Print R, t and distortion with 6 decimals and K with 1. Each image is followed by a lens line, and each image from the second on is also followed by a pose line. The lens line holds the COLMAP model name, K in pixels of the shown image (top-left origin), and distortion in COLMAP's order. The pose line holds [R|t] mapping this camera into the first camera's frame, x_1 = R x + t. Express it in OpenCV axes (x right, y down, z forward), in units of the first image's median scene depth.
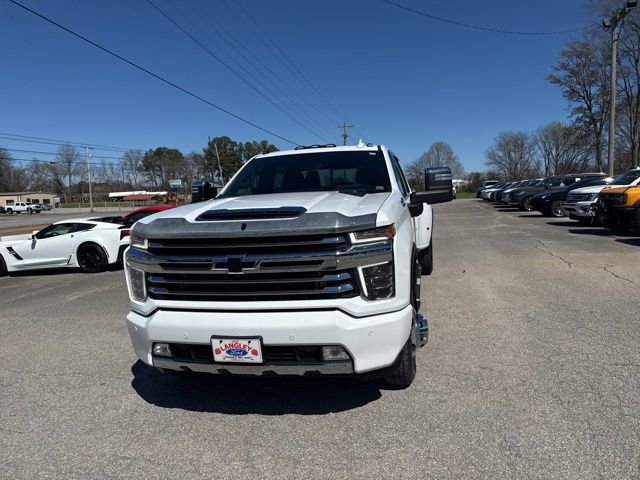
lens RADIAL K [[445.8, 0, 326.0], [0, 445.8, 243.4], [0, 0, 1]] dist [0.065610, -0.084206]
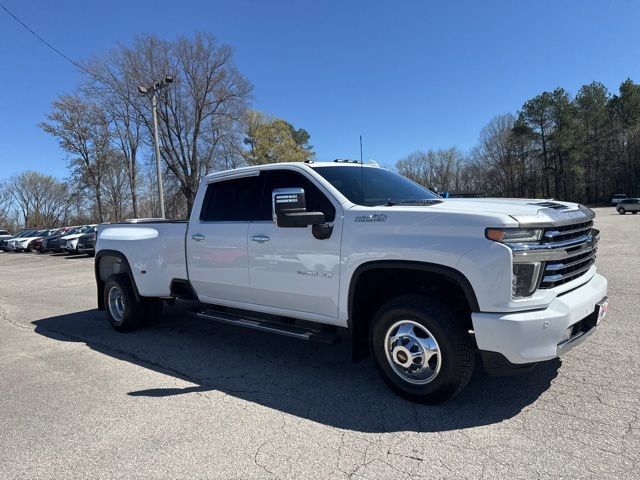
lens RADIAL K [[445.8, 0, 322.7], [0, 445.8, 240.6], [0, 0, 1]] dist [0.065610, -0.084206]
pose [[0.488547, -0.035540, 0.871814, -0.989876], [0.139802, 0.989450, -0.038007, -0.009605], [-0.861265, 0.140449, 0.488361, 0.614678]]
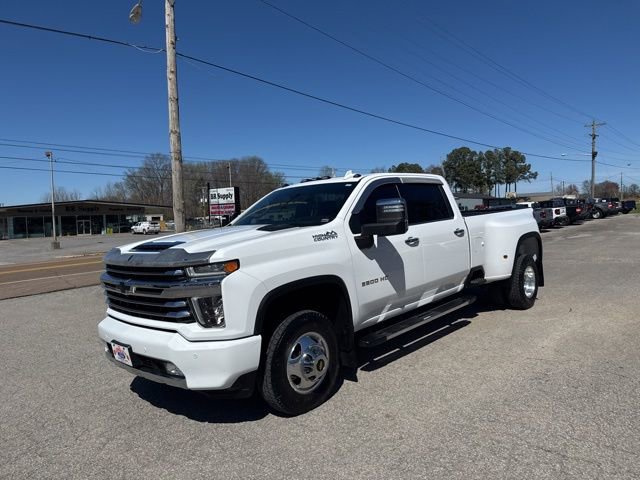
lens RADIAL K [[445.8, 0, 326.0], [0, 445.8, 240.8], [0, 0, 1]] dist [0.065610, -0.084206]
pose [[0.864397, 0.024279, -0.502223, 0.570939], [-0.039781, 0.999005, -0.020175, -0.050305], [0.501233, 0.037418, 0.864503, 0.095771]]
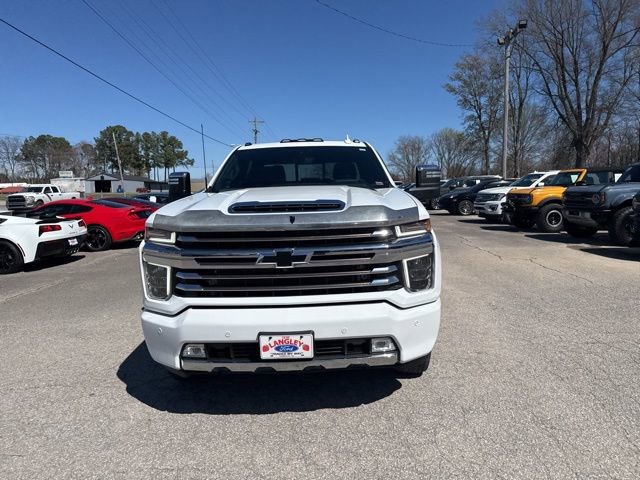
lens RADIAL K [[445.8, 0, 325.1], [0, 445.8, 242.0], [0, 0, 1]] dist [0.065610, -0.084206]
pose [[0.978453, -0.004962, 0.206411, -0.188732], [0.004285, 0.999984, 0.003725, 0.005324], [-0.206426, -0.002760, 0.978458, 0.021196]]
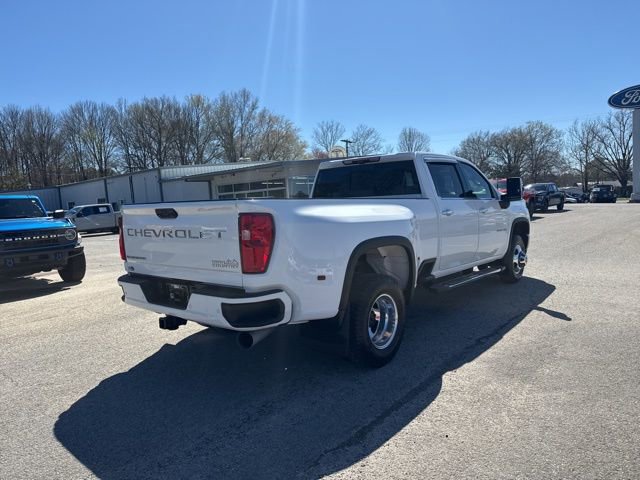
lens RADIAL K [[445.8, 0, 323.5], [0, 445.8, 247.3], [0, 0, 1]] dist [0.065610, -0.084206]
pose [[-0.885259, 0.035847, 0.463715, -0.416217], [0.133564, 0.974623, 0.179641, -0.268377], [-0.445508, 0.220964, -0.867581, 2.607331]]
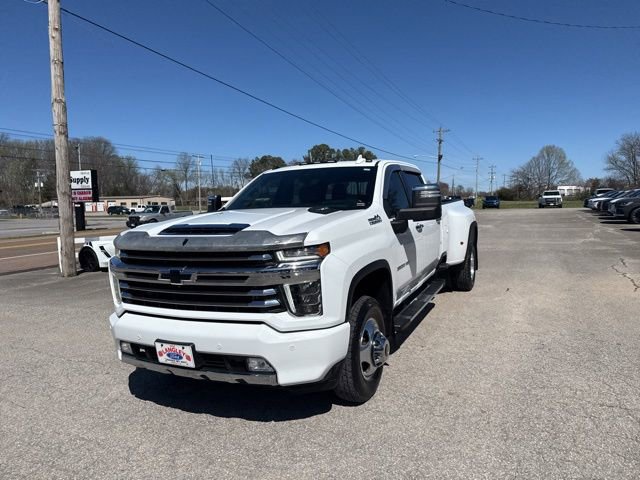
lens RADIAL K [[445.8, 0, 325.7], [0, 445.8, 246.2], [0, 0, 1]] dist [0.065610, -0.084206]
pose [[0.976446, 0.033826, -0.213094, 0.231449], [-0.035247, 0.999375, -0.002870, -0.021298], [0.212864, 0.010313, 0.977027, -0.000129]]
